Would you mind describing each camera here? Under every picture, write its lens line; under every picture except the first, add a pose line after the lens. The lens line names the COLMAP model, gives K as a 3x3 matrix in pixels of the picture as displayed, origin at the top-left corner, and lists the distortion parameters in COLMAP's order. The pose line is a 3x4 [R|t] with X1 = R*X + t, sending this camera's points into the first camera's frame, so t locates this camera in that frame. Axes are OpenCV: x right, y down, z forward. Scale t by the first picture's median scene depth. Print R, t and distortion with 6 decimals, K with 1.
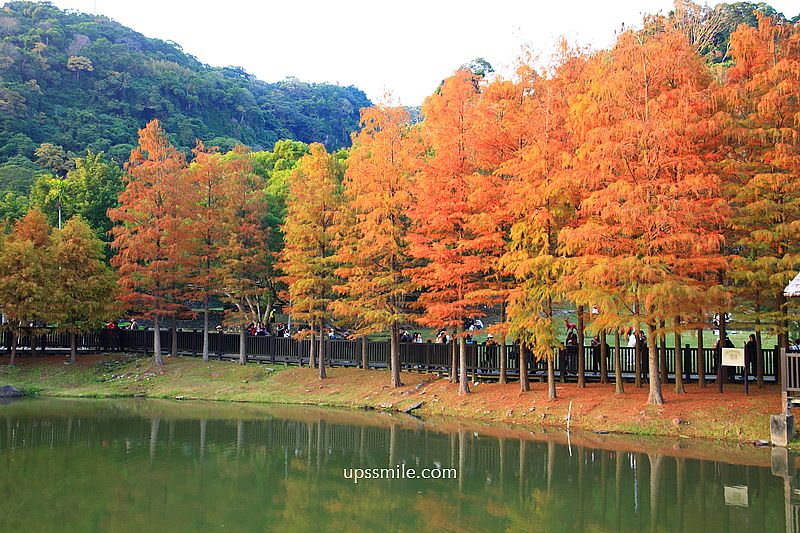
lens RADIAL K [[821.3, 0, 397.7], [0, 821.3, 270.5], [0, 0, 1]] dist [-0.031628, 0.108706]
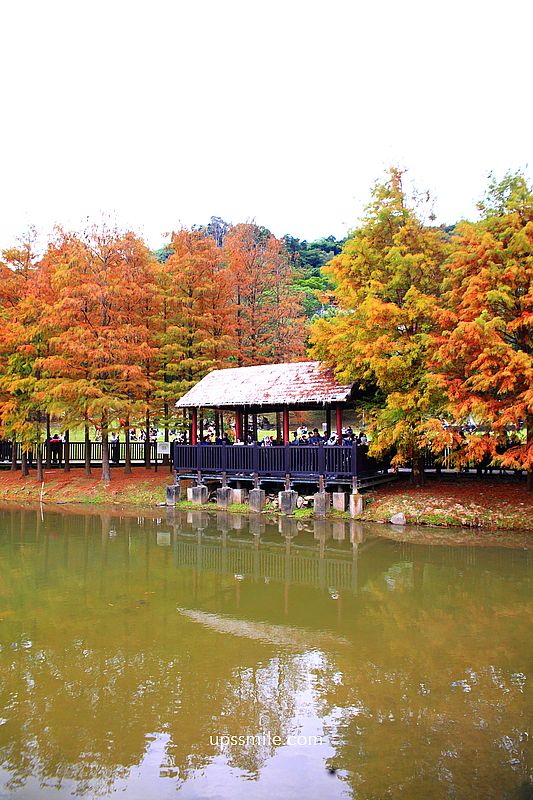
lens RADIAL K [[557.5, 0, 266.5], [0, 557.5, 400.0], [0, 0, 1]] dist [-0.083650, 0.007544]
pose [[0.917688, 0.010858, 0.397154, 0.165577], [-0.017560, 0.999758, 0.013242, 0.000816], [-0.396915, -0.019126, 0.917656, -0.007670]]
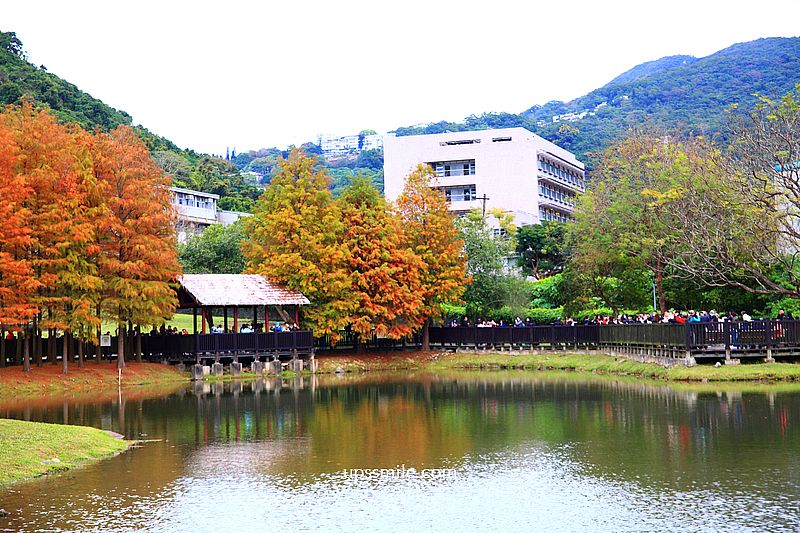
lens RADIAL K [[1307.1, 0, 399.6], [0, 1307.1, 278.1], [0, 0, 1]] dist [0.173312, -0.064045]
pose [[-0.045263, 0.019330, 0.998788, -2.126040], [-0.059514, 0.997985, -0.022011, 0.003610], [-0.997201, -0.060438, -0.044021, 0.502616]]
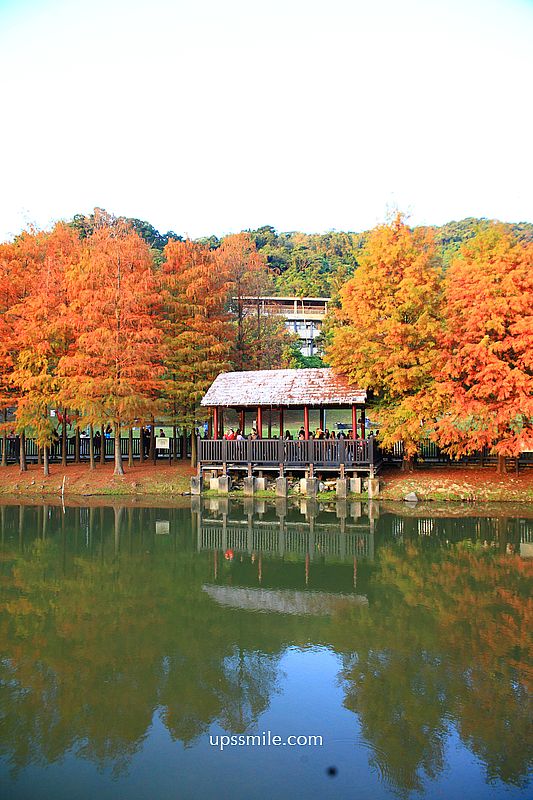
lens RADIAL K [[557.5, 0, 266.5], [0, 557.5, 400.0], [0, 0, 1]] dist [-0.083650, 0.007544]
pose [[0.793990, 0.020041, 0.607600, -0.088525], [-0.034721, 0.999320, 0.012411, 0.000363], [-0.606938, -0.030951, 0.794146, 0.008725]]
